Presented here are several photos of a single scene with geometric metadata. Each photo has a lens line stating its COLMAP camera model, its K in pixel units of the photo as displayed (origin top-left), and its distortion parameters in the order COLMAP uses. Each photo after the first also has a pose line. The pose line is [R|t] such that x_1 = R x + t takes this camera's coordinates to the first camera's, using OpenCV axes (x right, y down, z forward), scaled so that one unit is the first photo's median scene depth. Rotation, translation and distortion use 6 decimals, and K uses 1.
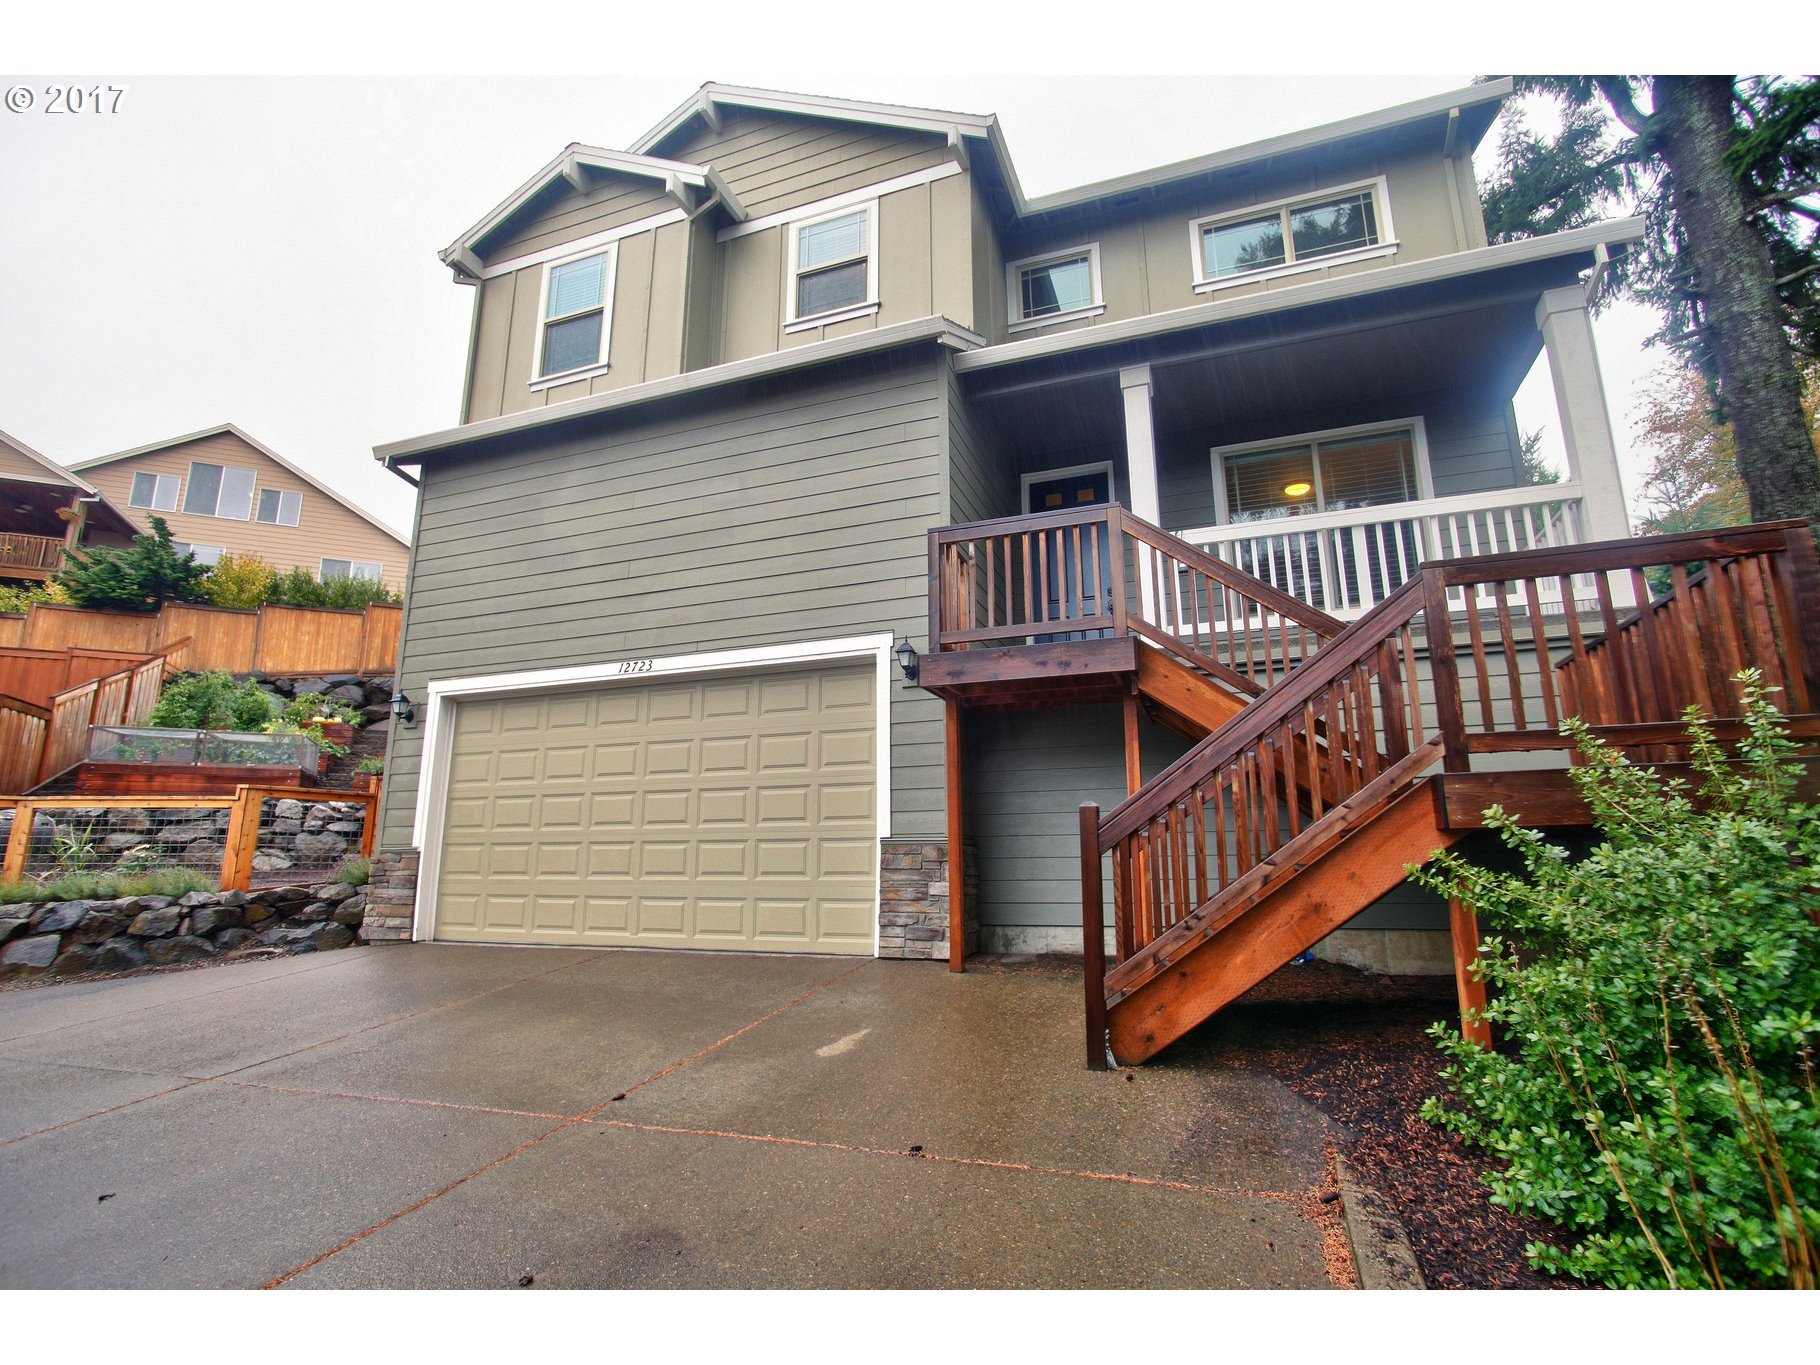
lens RADIAL K [[888.9, 0, 910.0], [0, 888.9, 682.5], [0, 0, 1]] dist [-0.030231, 0.015791]
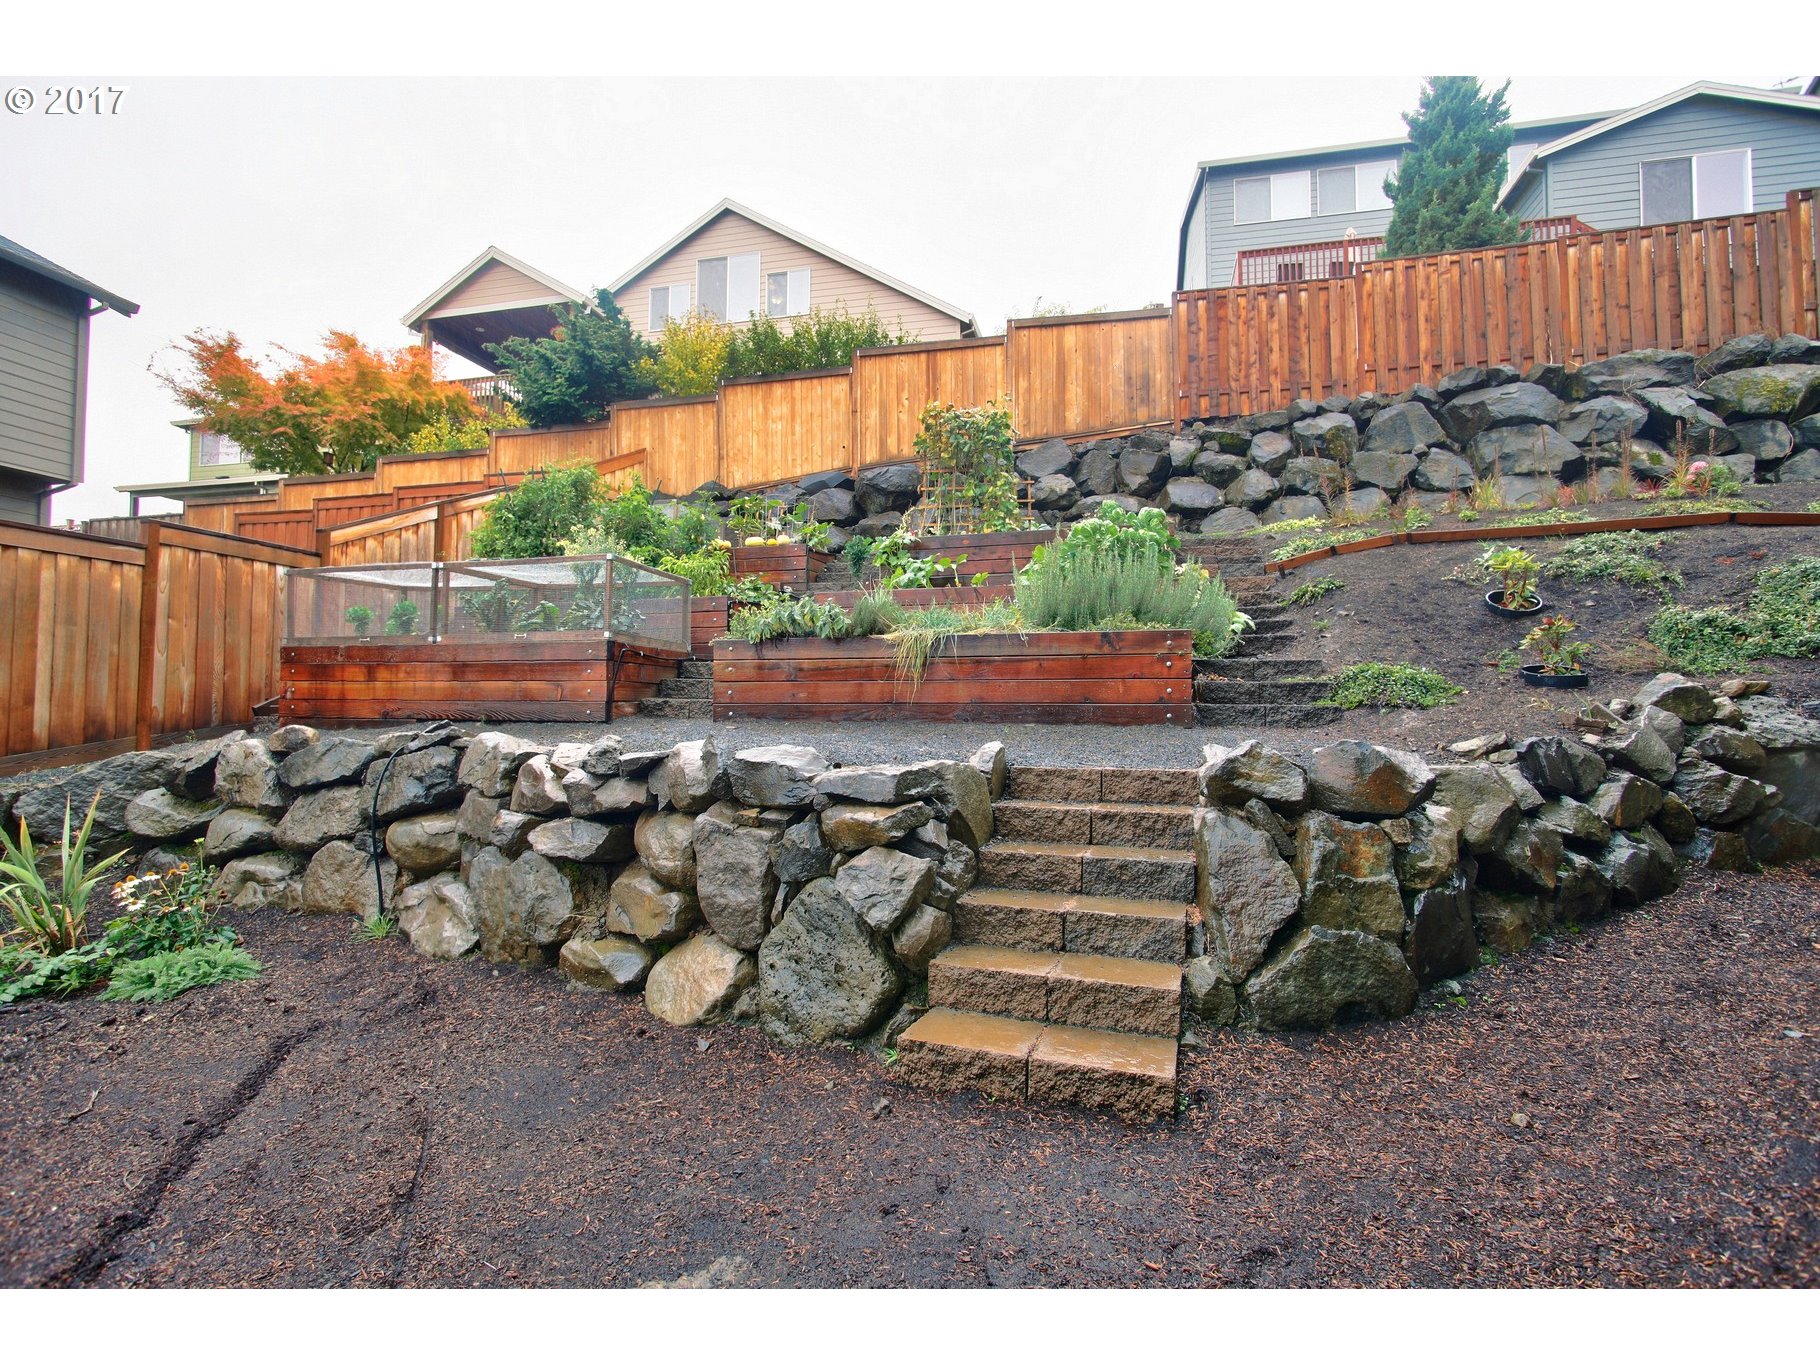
lens RADIAL K [[888.9, 0, 910.0], [0, 888.9, 682.5], [0, 0, 1]] dist [-0.030231, 0.015791]
pose [[0.802655, -0.007612, -0.596395, -0.241124], [0.111492, 0.984208, 0.137489, 0.054803], [0.585931, -0.176849, 0.790828, 0.536401]]
